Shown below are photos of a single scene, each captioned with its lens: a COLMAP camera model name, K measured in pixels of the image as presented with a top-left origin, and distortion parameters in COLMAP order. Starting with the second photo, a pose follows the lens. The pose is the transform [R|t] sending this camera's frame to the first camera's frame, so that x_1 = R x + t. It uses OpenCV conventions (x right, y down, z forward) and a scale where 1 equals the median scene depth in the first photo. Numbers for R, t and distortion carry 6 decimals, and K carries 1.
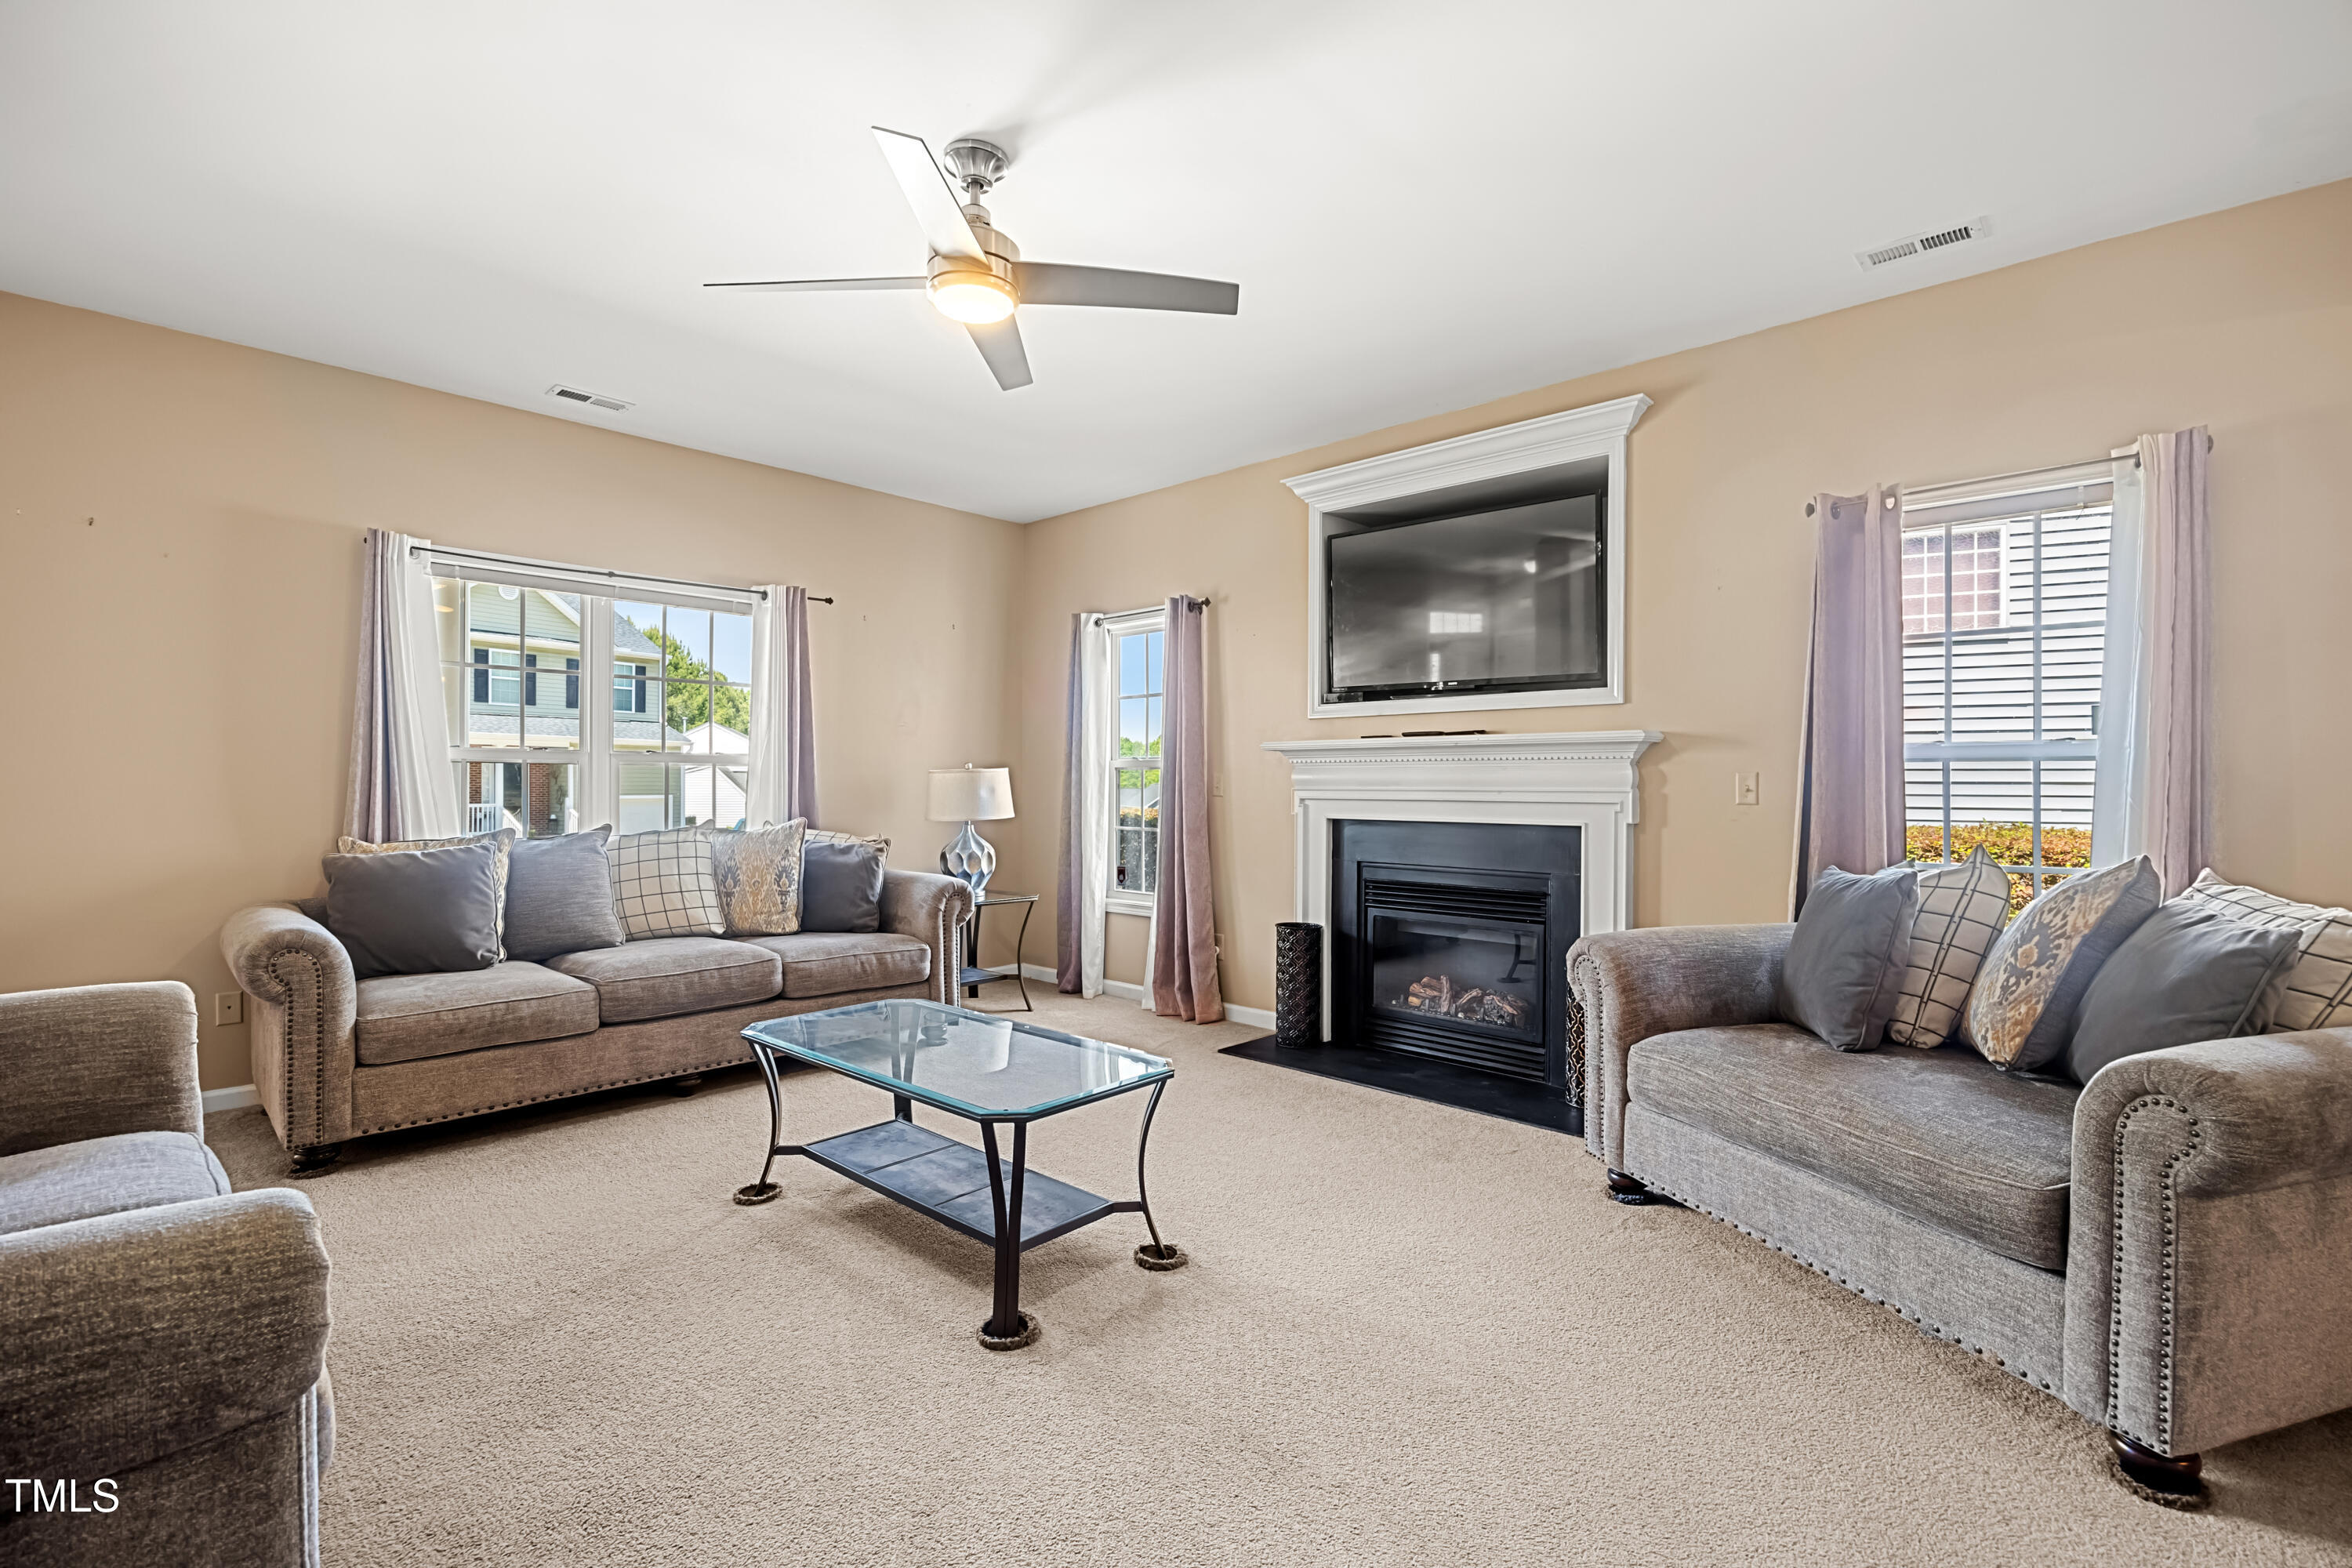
lens RADIAL K [[972.5, 0, 1176.0], [0, 972.5, 784.0], [0, 0, 1]] dist [-0.045824, 0.000045]
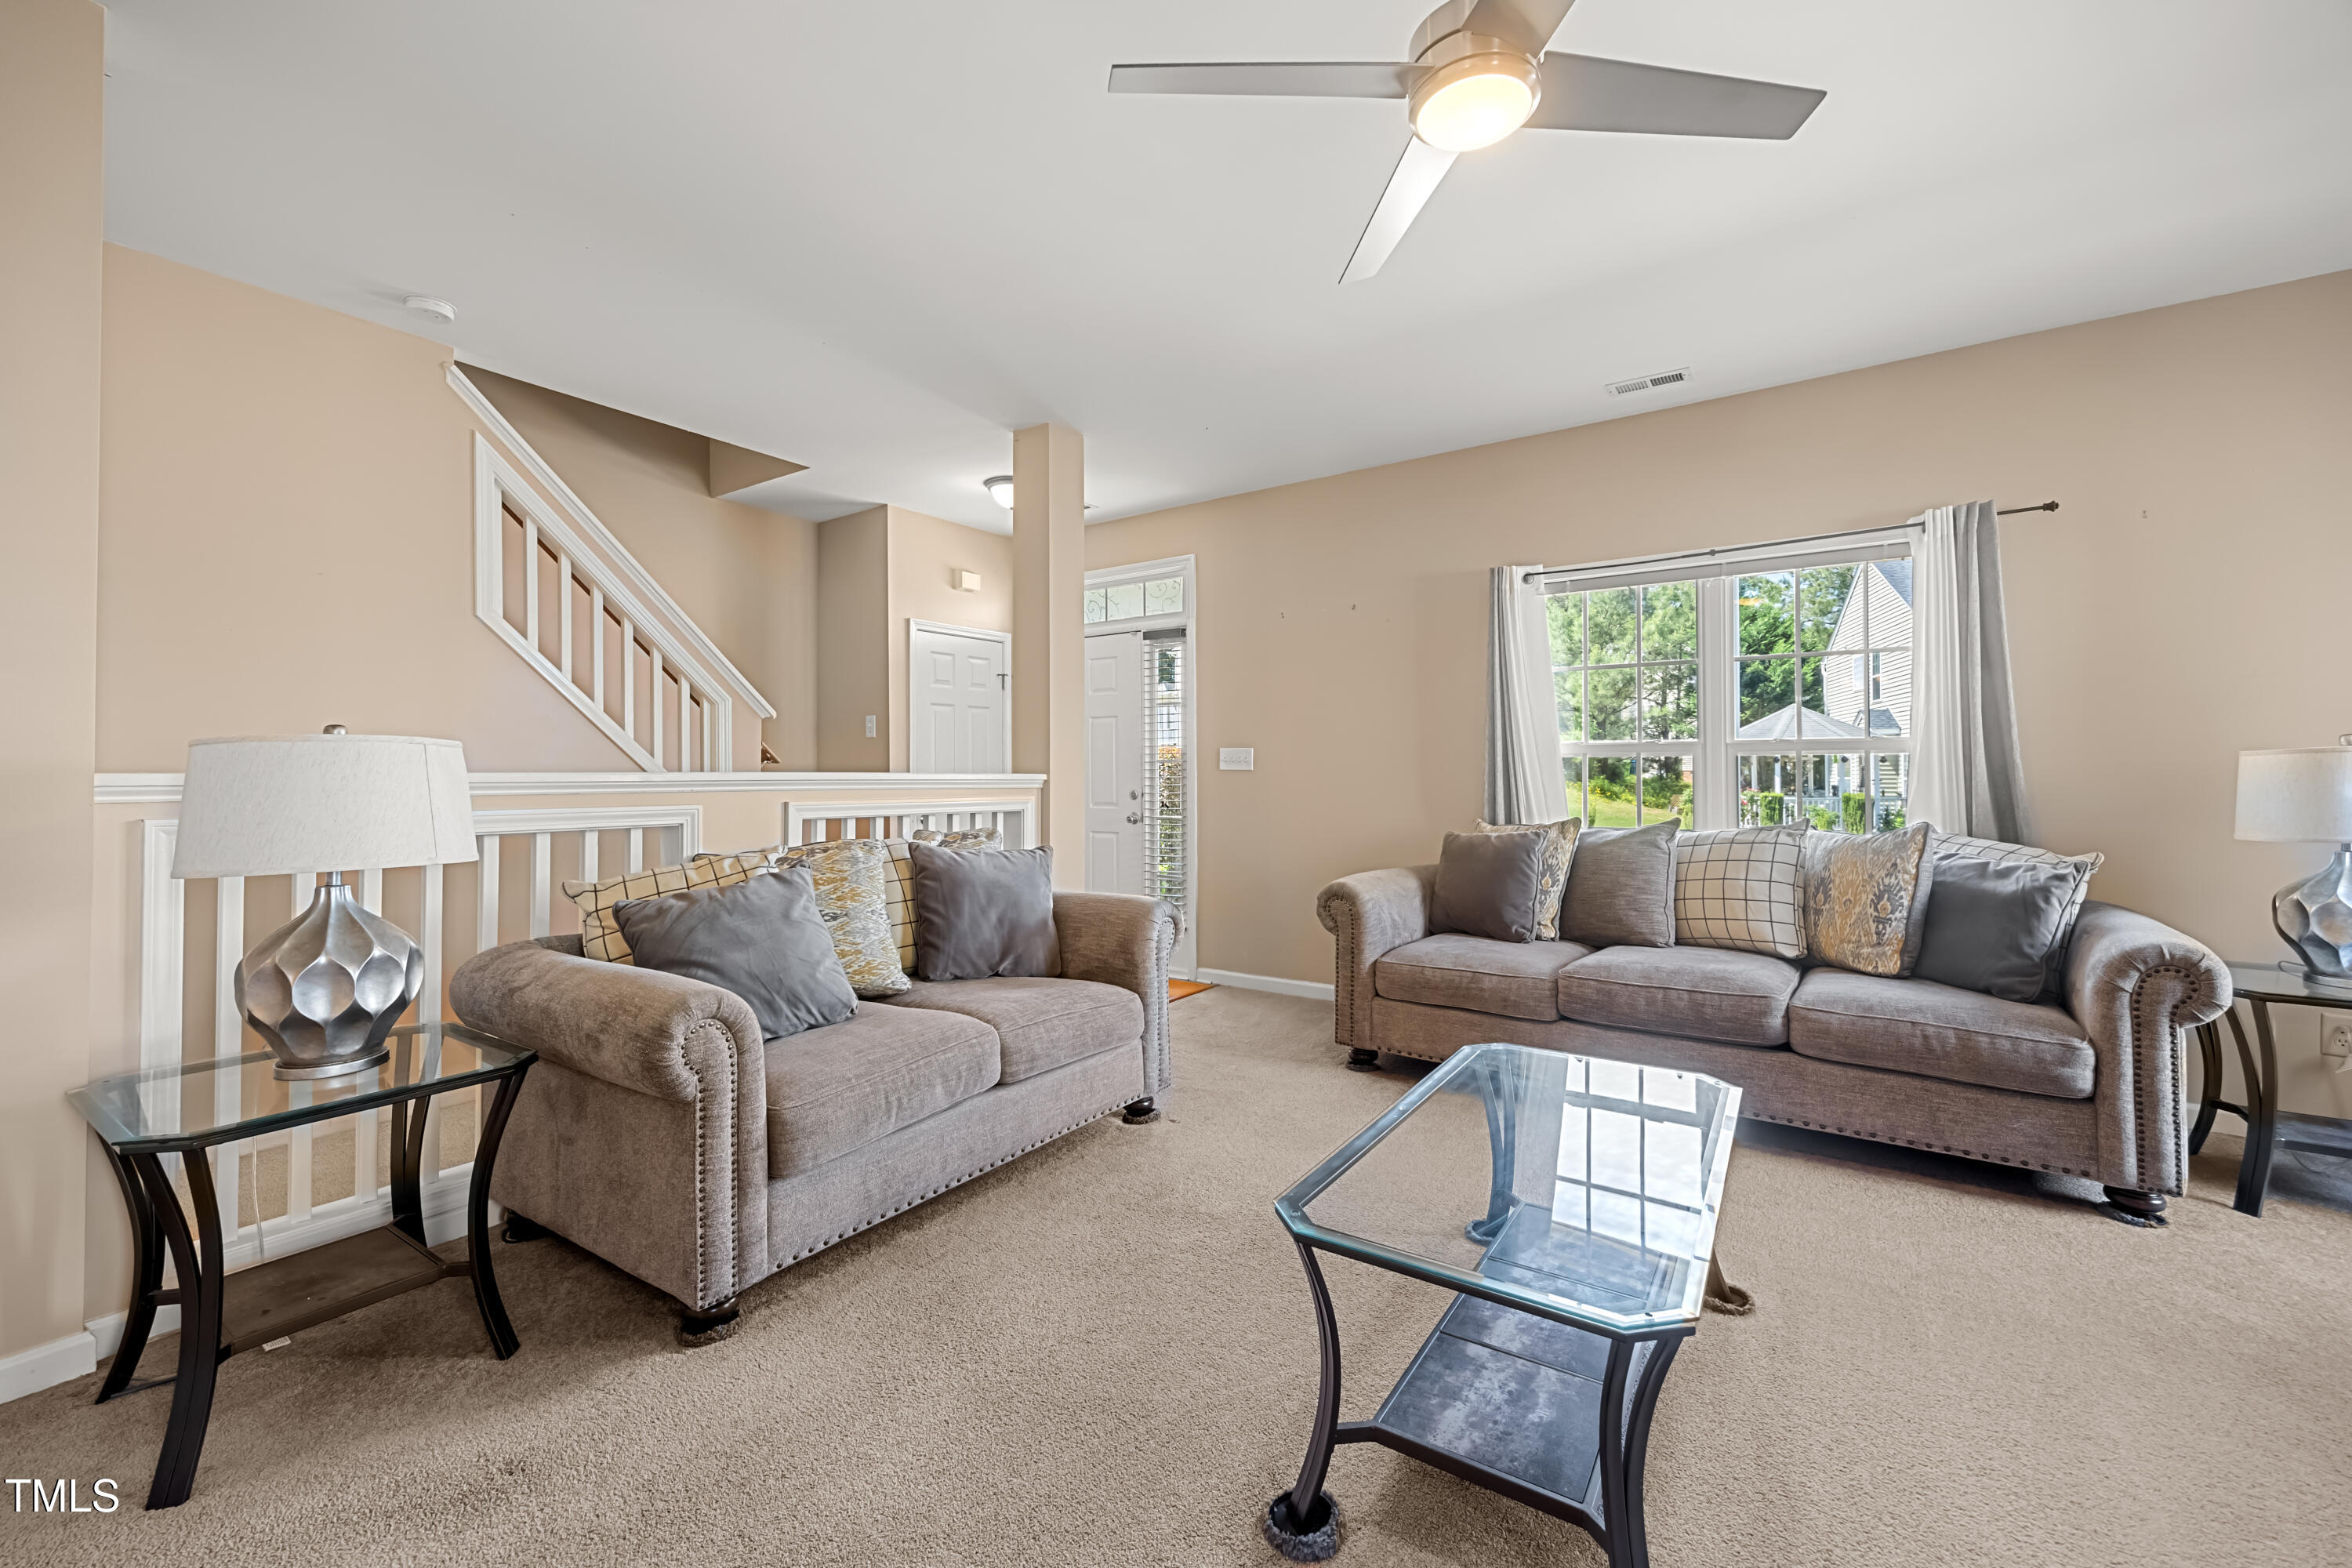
lens RADIAL K [[924.7, 0, 1163.1], [0, 924.7, 770.3], [0, 0, 1]] dist [0.002110, 0.000112]
pose [[0.152672, -0.006301, -0.988257, 0.232998], [0.005012, 0.999972, -0.005602, -0.003533], [0.988264, -0.004098, 0.152699, 0.341137]]
